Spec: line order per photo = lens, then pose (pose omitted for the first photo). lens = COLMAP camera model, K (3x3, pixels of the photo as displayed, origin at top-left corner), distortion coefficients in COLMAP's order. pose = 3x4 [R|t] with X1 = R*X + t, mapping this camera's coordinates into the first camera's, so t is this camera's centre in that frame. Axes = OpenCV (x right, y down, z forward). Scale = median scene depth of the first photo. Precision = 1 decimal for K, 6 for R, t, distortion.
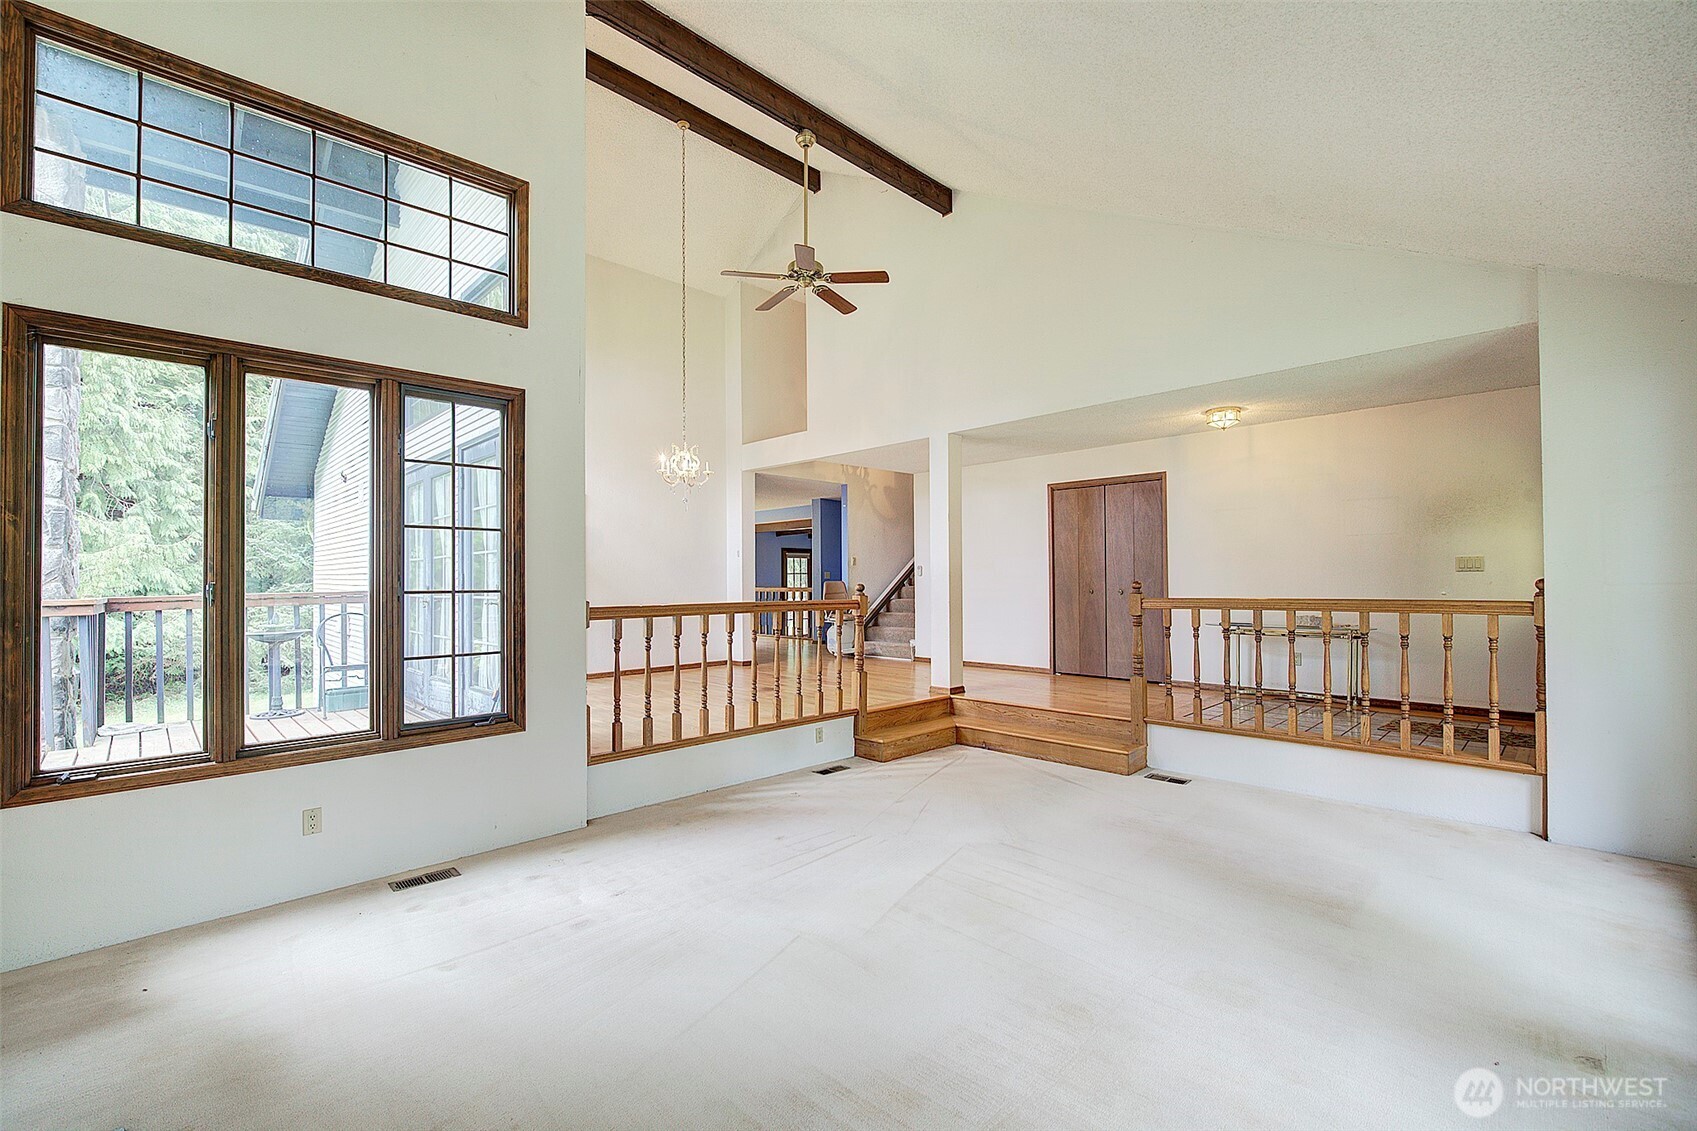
lens RADIAL K [[719.6, 0, 853.3], [0, 719.6, 570.0], [0, 0, 1]] dist [-0.013939, 0.001114]
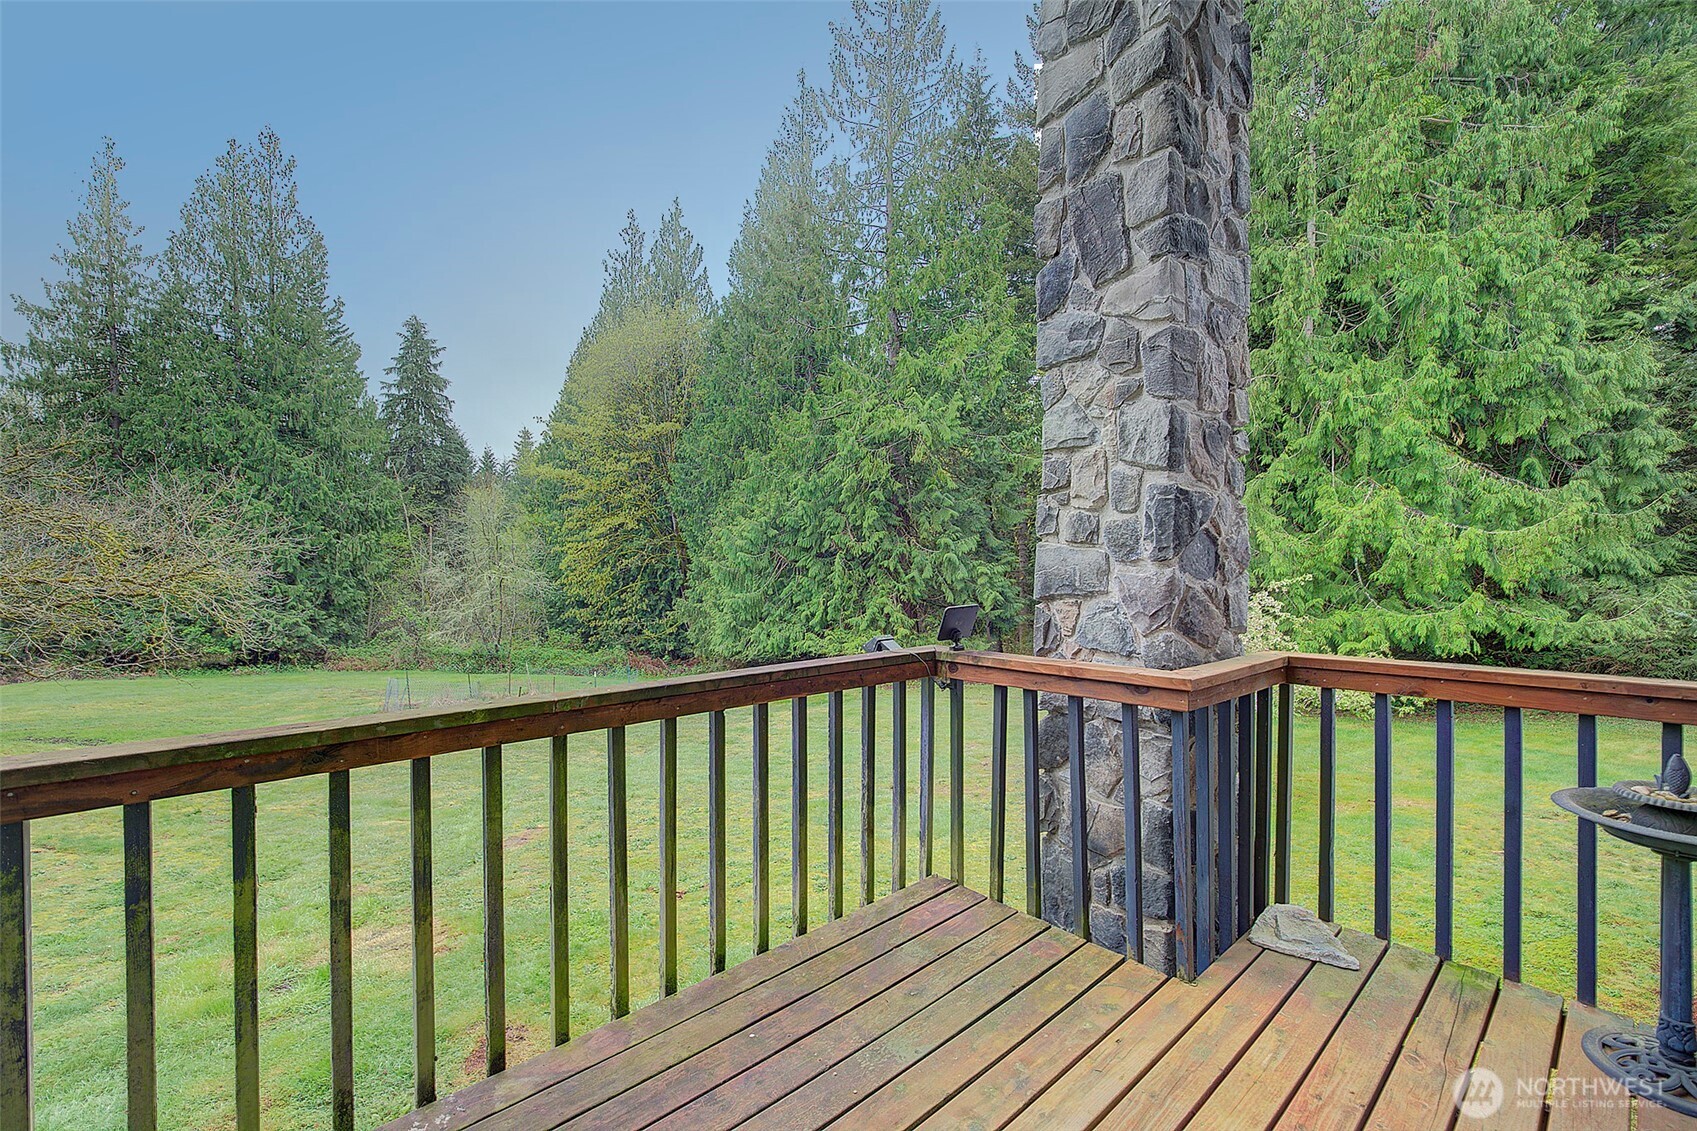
lens RADIAL K [[736.9, 0, 848.5], [0, 736.9, 565.5], [0, 0, 1]] dist [0.000079, 0.000225]
pose [[-0.036840, 0.022056, -0.999078, -0.139898], [0.018092, 0.999607, 0.021400, -0.011568], [0.999157, -0.017287, -0.037224, 0.192203]]
